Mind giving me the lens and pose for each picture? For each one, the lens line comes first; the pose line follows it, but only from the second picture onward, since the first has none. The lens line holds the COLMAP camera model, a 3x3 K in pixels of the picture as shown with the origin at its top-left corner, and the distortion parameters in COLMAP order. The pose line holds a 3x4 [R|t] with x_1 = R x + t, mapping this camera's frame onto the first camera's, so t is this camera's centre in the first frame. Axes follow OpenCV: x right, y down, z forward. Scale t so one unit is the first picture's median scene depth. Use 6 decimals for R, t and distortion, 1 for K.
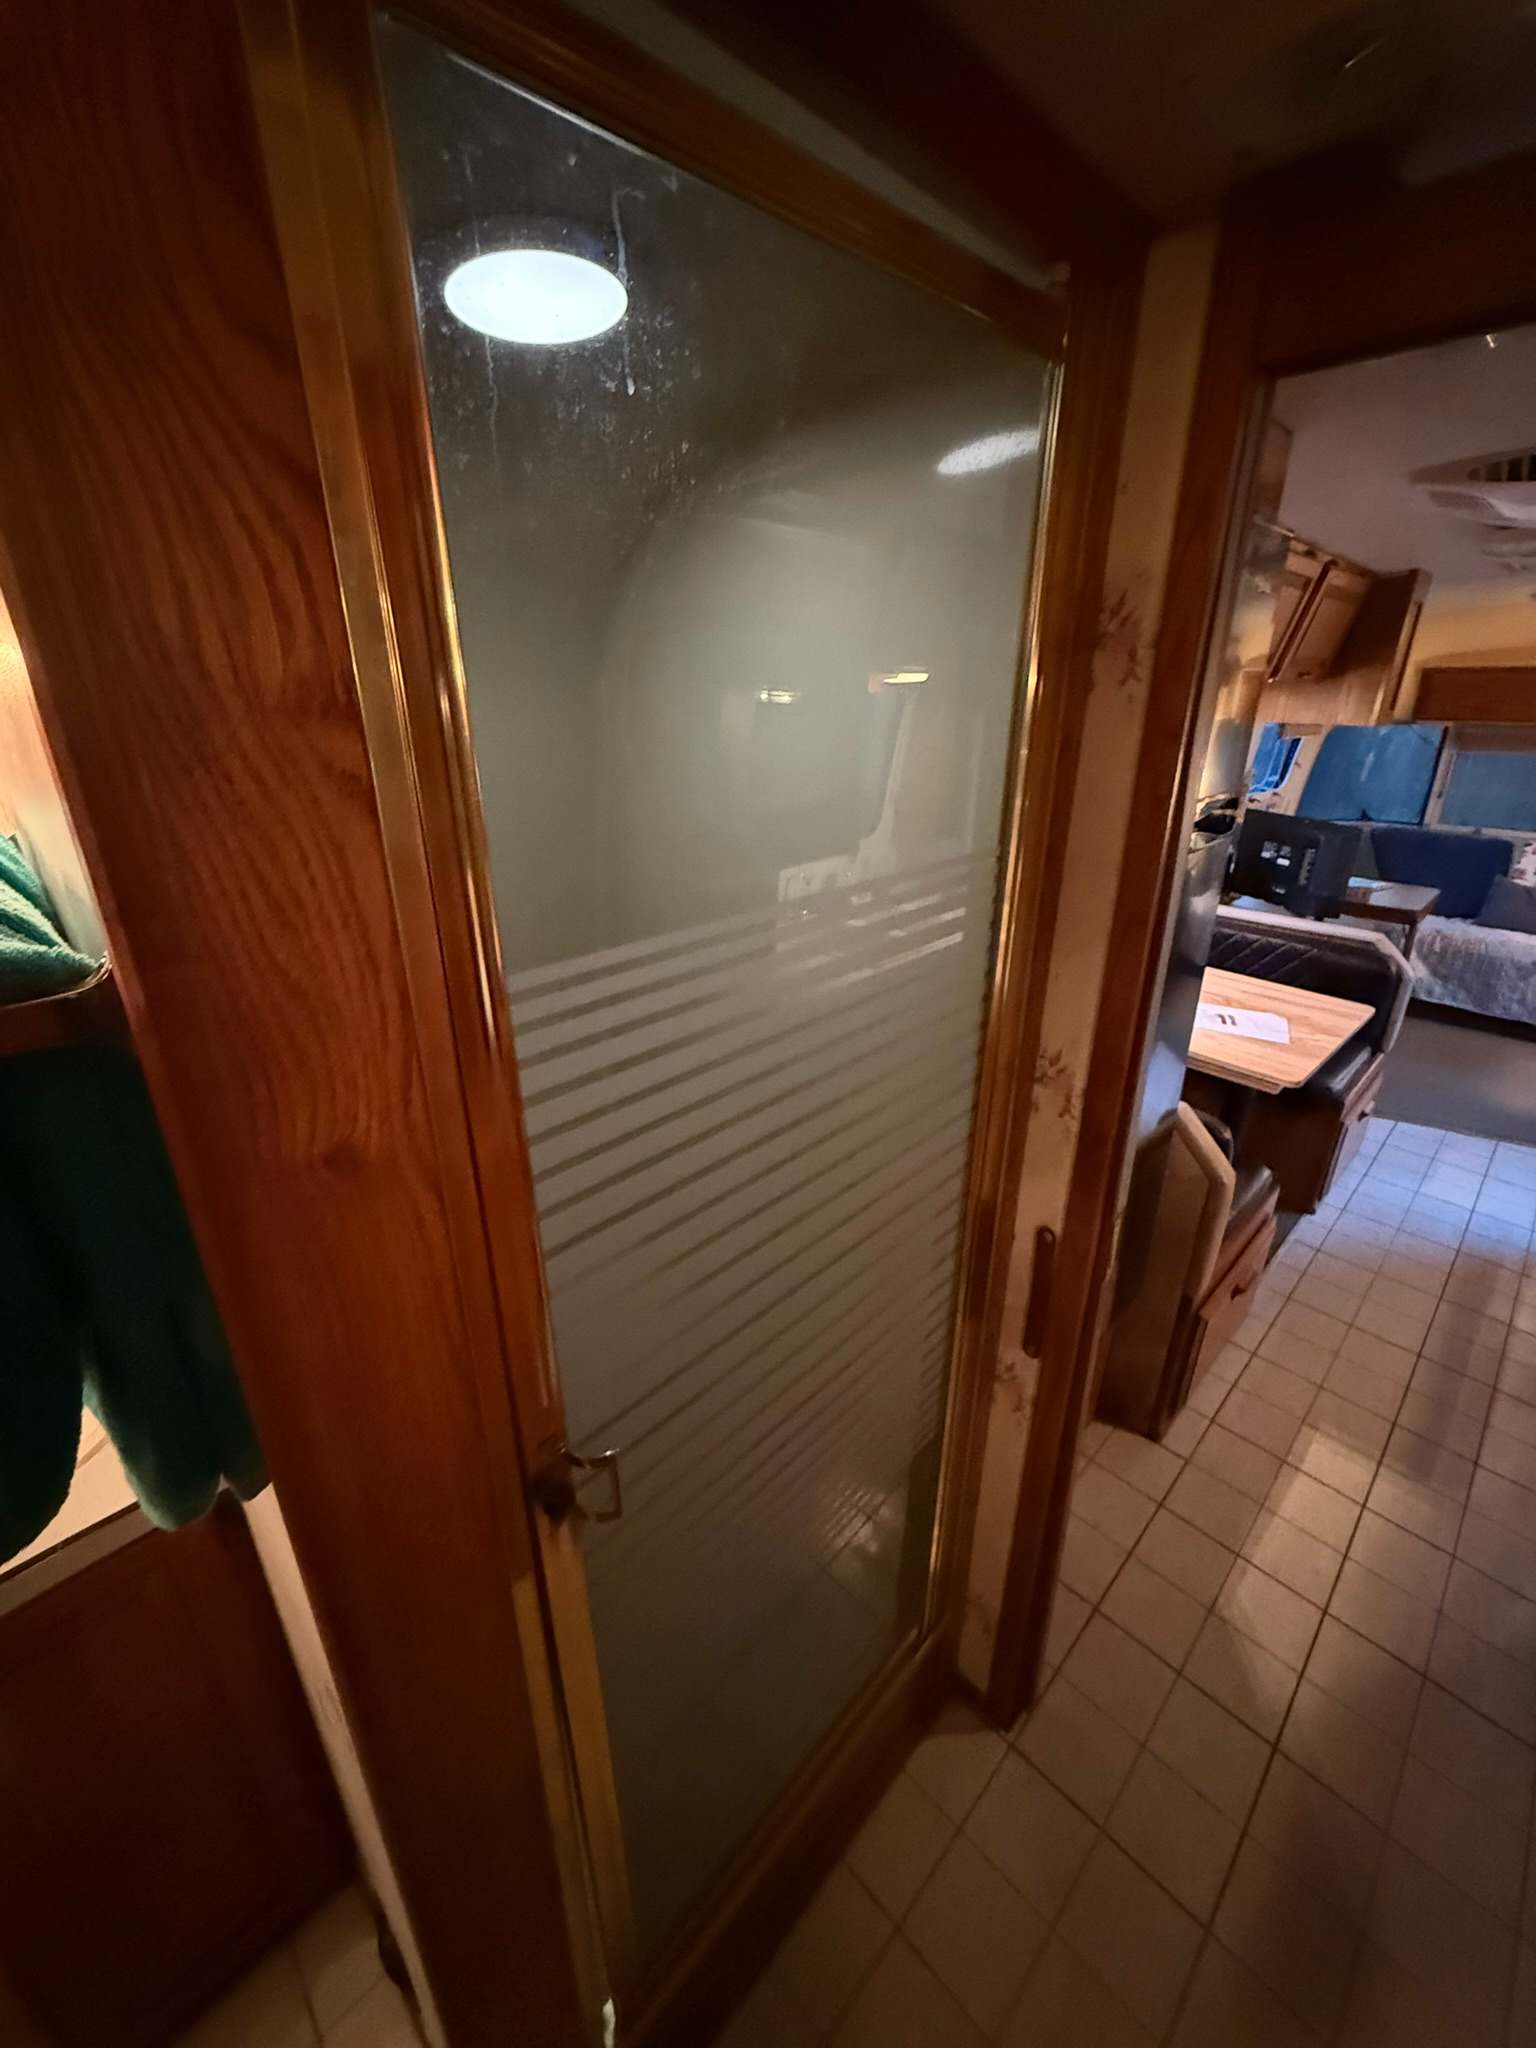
lens RADIAL K [[813.4, 0, 765.9], [0, 813.4, 1021.4], [0, 0, 1]] dist [-0.001264, -0.000210]
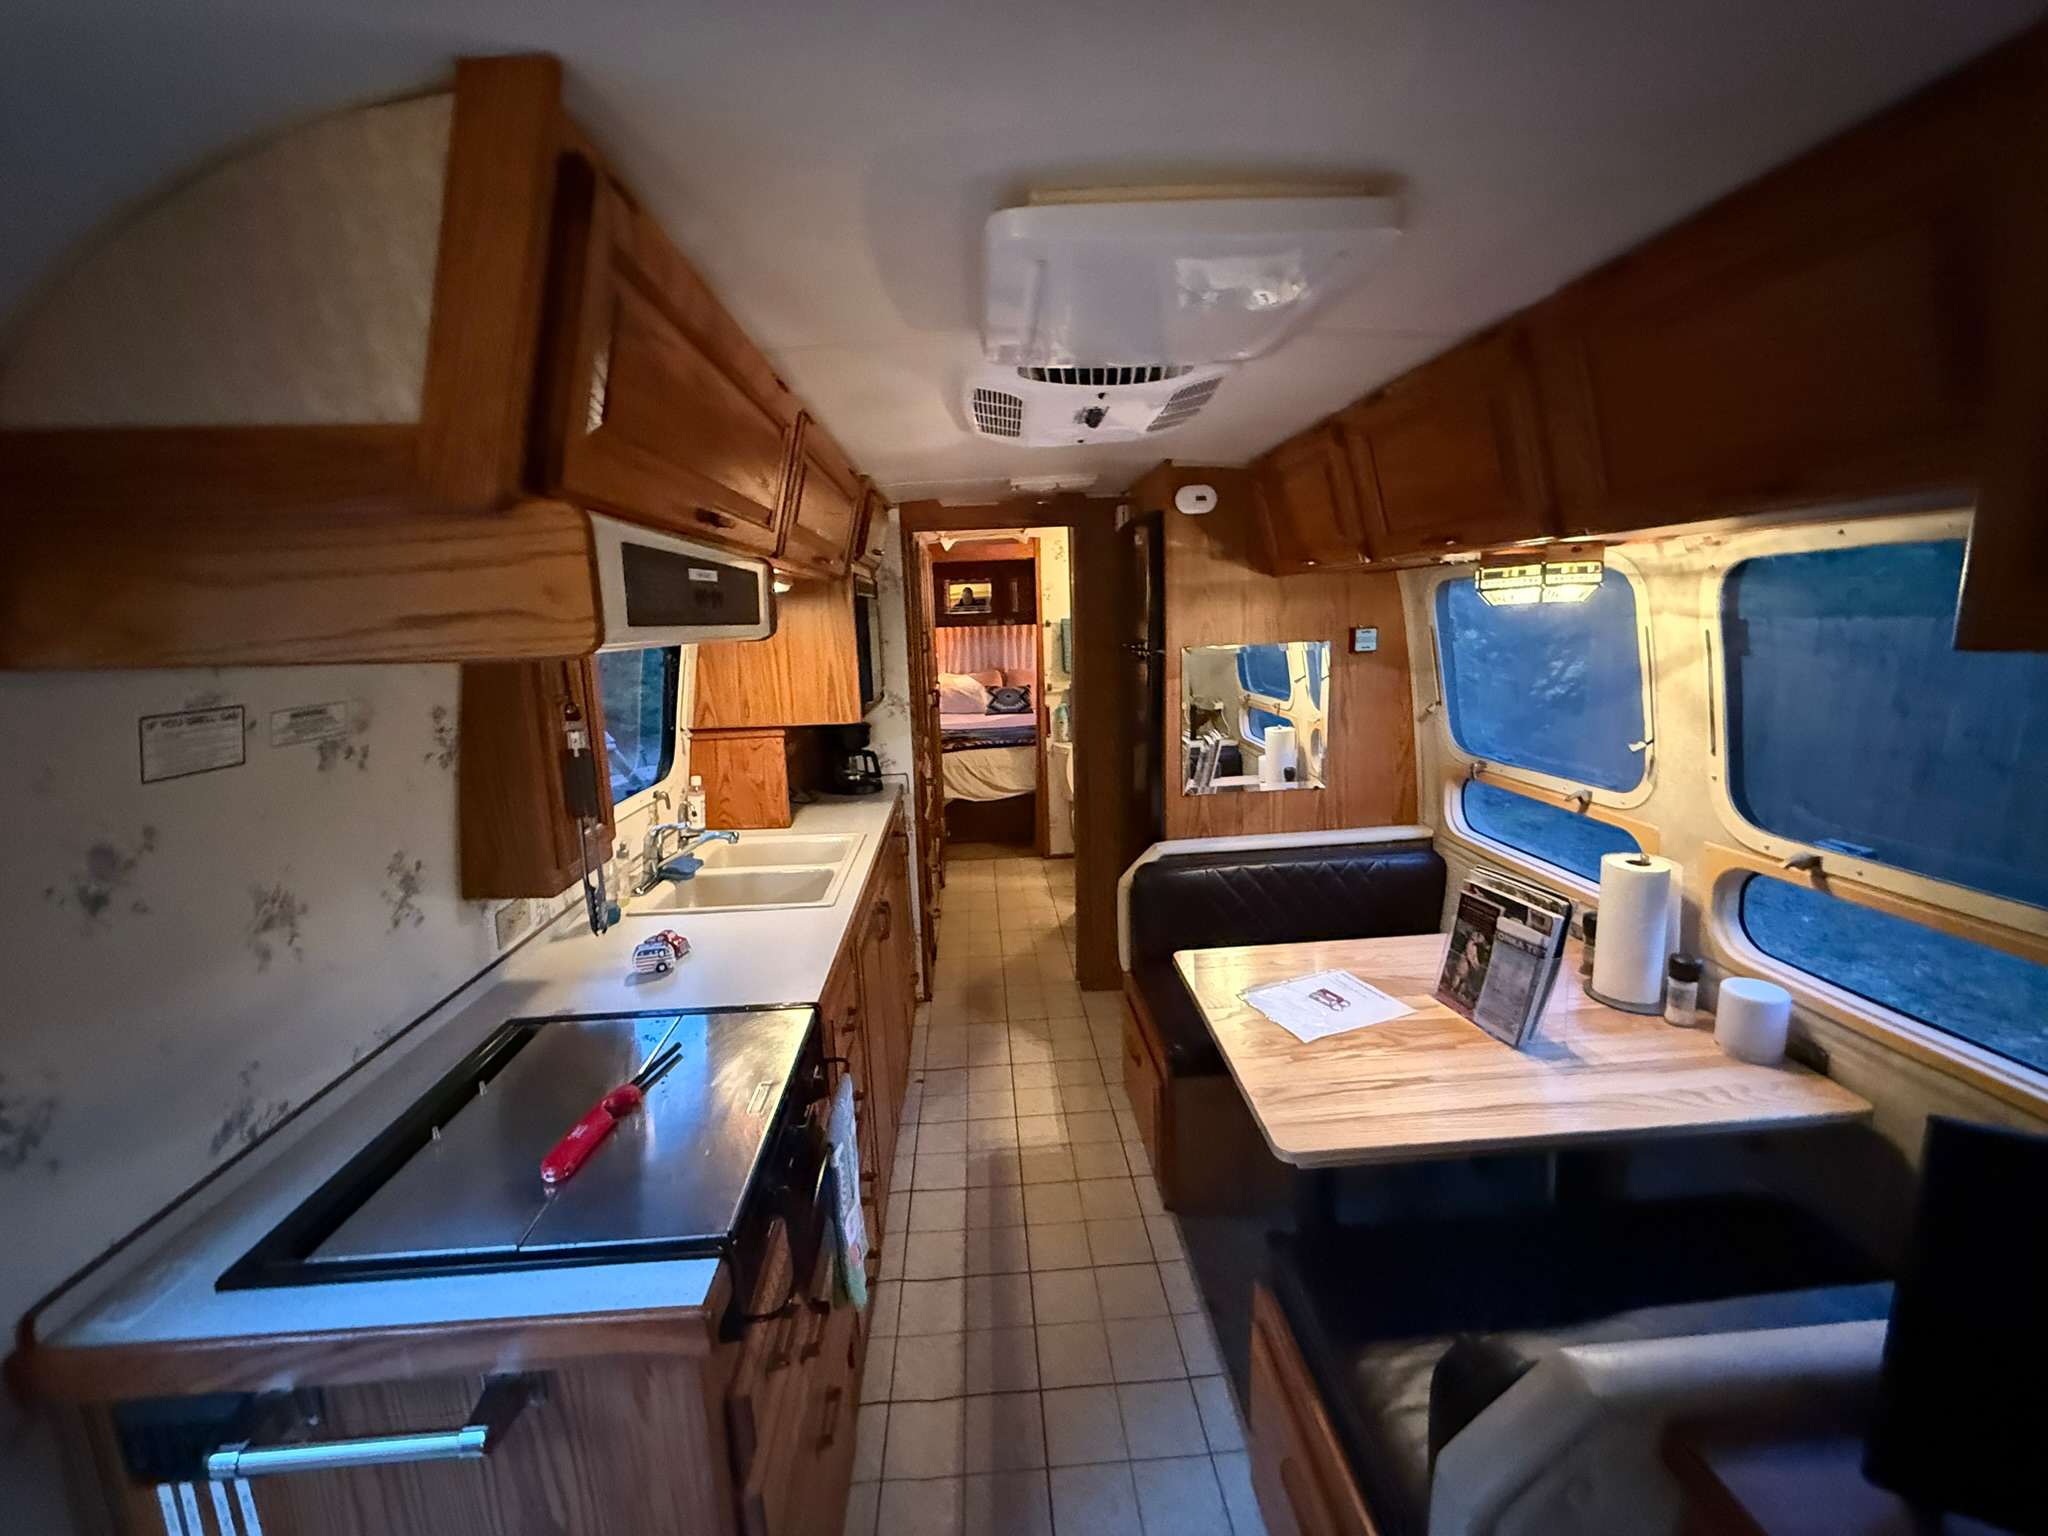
lens RADIAL K [[813.4, 0, 1019.1], [0, 813.4, 764.3], [0, 0, 1]] dist [-0.001264, -0.000210]
pose [[-0.652285, 0.161937, -0.740474, 1.385304], [-0.246825, 0.878285, 0.409503, -0.457279], [0.716660, 0.449880, -0.532922, 1.209299]]
